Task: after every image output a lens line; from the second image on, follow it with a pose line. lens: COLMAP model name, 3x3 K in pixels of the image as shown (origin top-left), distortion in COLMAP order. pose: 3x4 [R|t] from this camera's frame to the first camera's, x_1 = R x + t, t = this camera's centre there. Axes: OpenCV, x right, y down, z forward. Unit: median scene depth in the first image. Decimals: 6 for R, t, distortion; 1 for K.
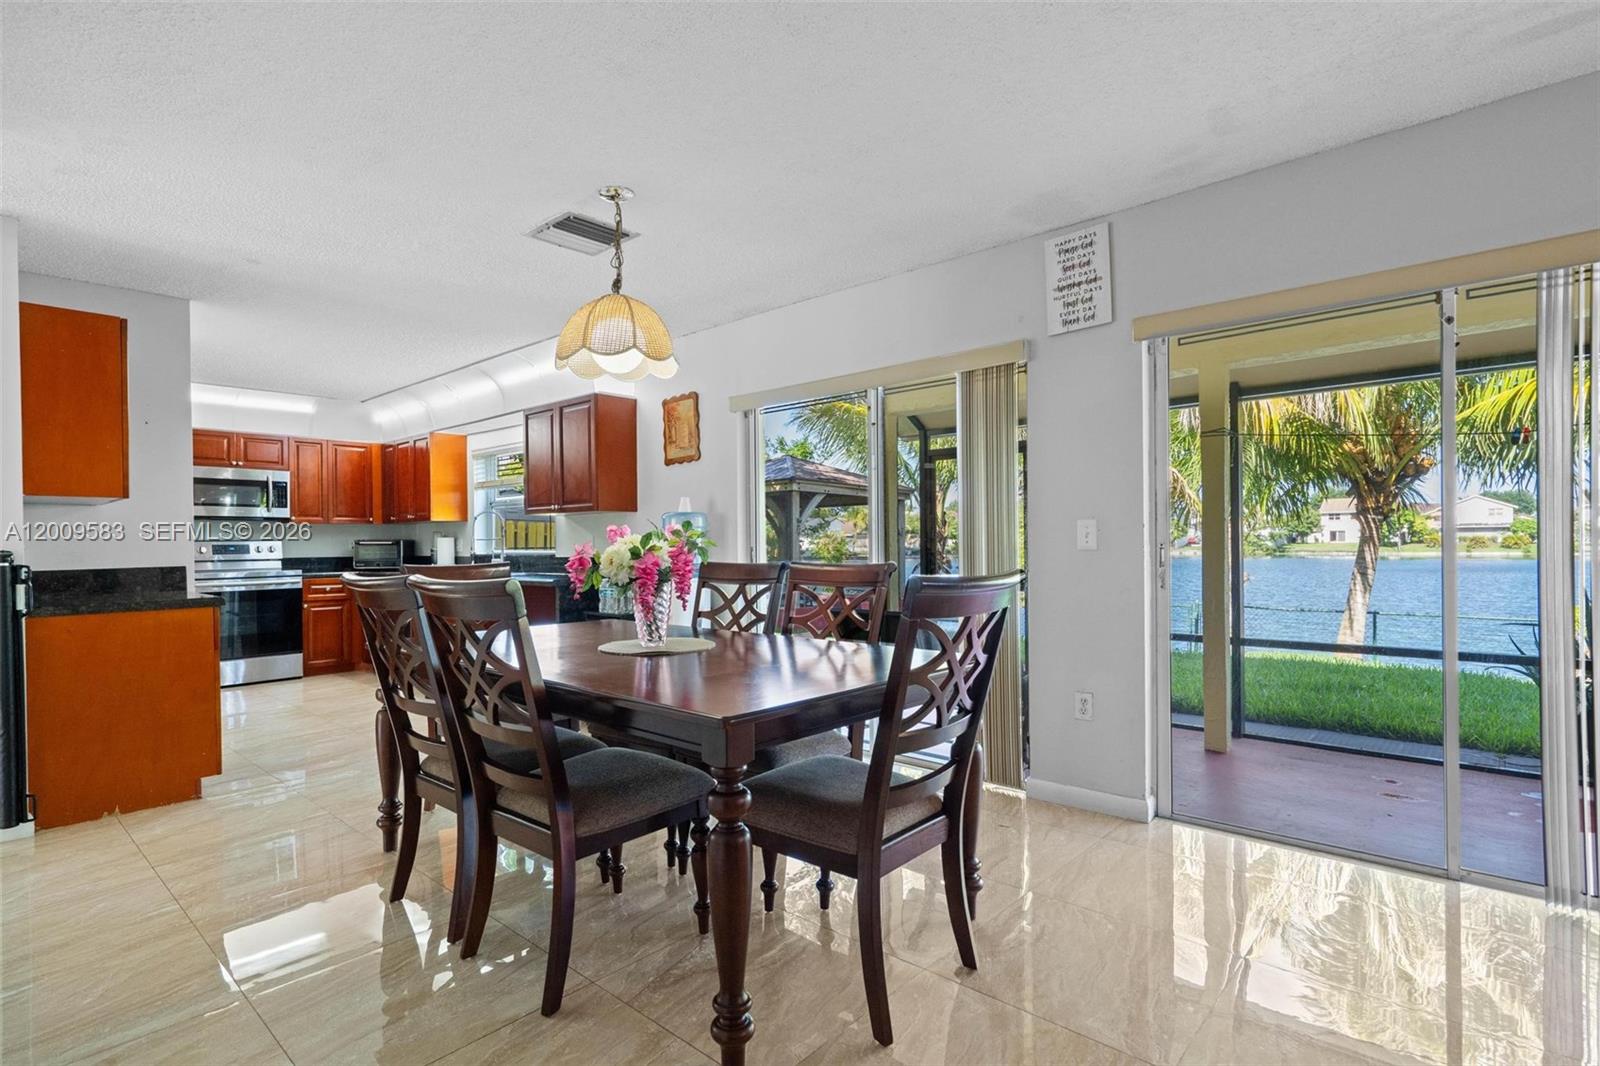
lens RADIAL K [[774.7, 0, 793.6], [0, 774.7, 558.3], [0, 0, 1]] dist [-0.002848, -0.000471]
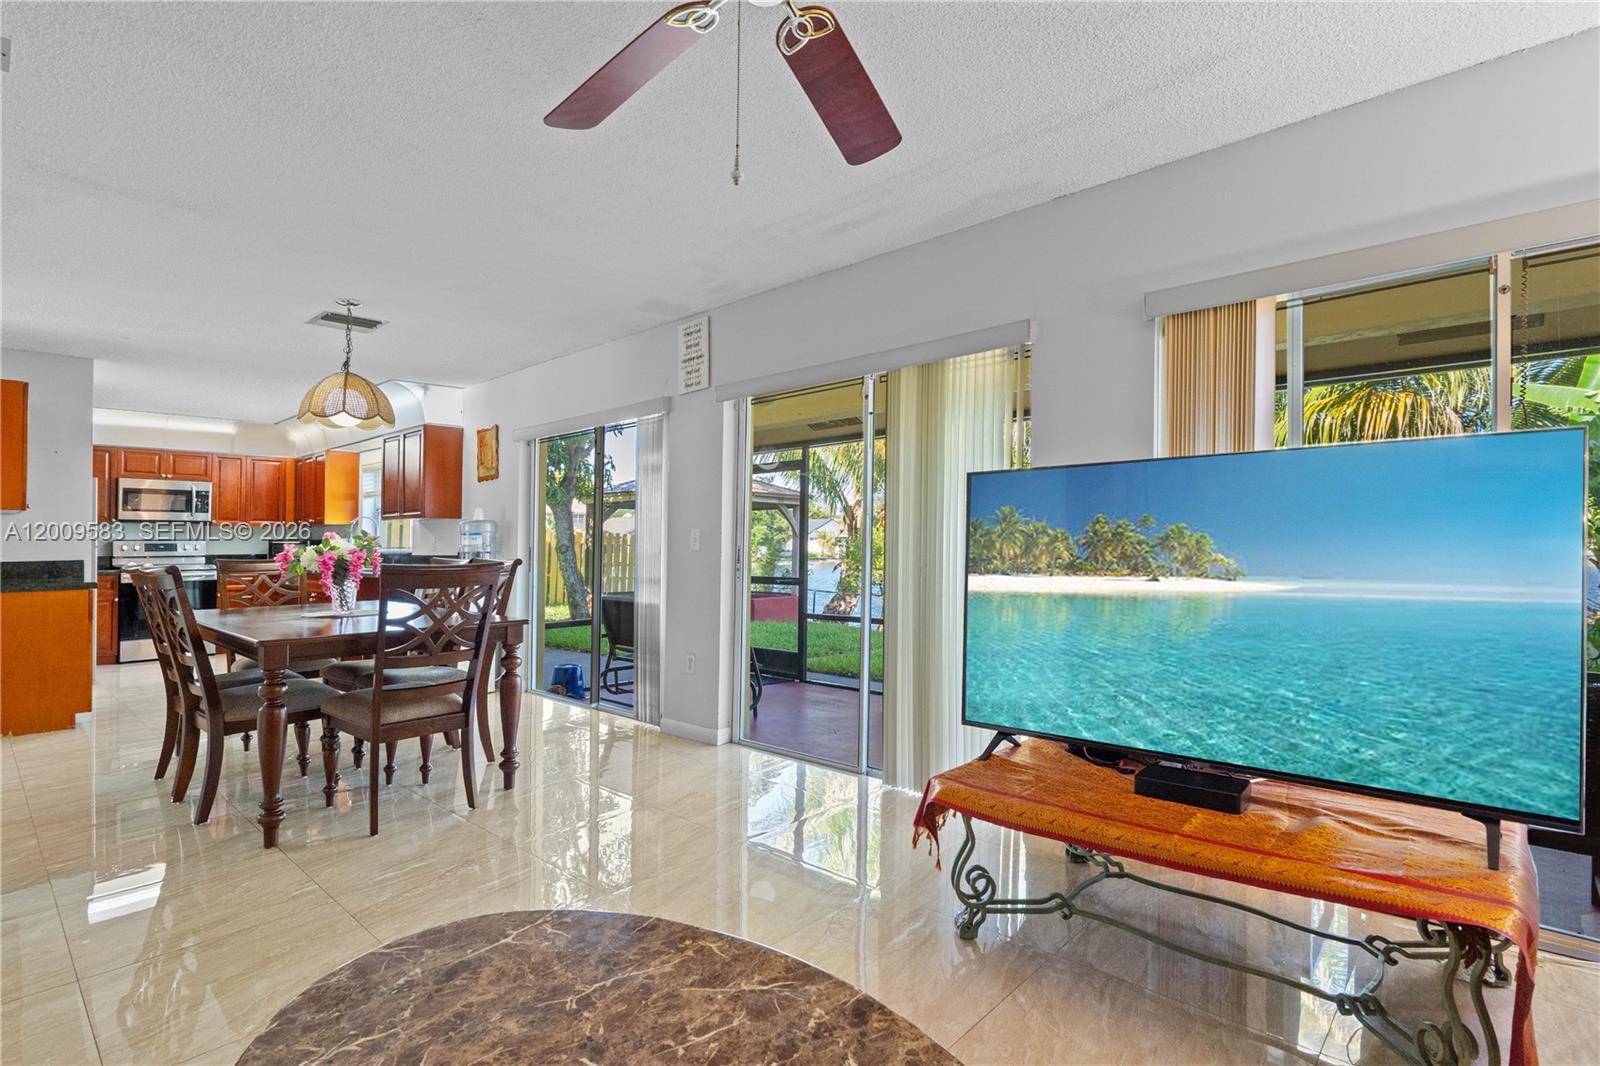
lens RADIAL K [[774.3, 0, 801.0], [0, 774.3, 540.2], [0, 0, 1]] dist [-0.016542, -0.000552]
pose [[0.999972, 0.004025, -0.006368, 0.371751], [-0.004181, 0.999688, -0.024607, 0.003217], [0.006267, 0.024633, 0.999677, -0.246782]]
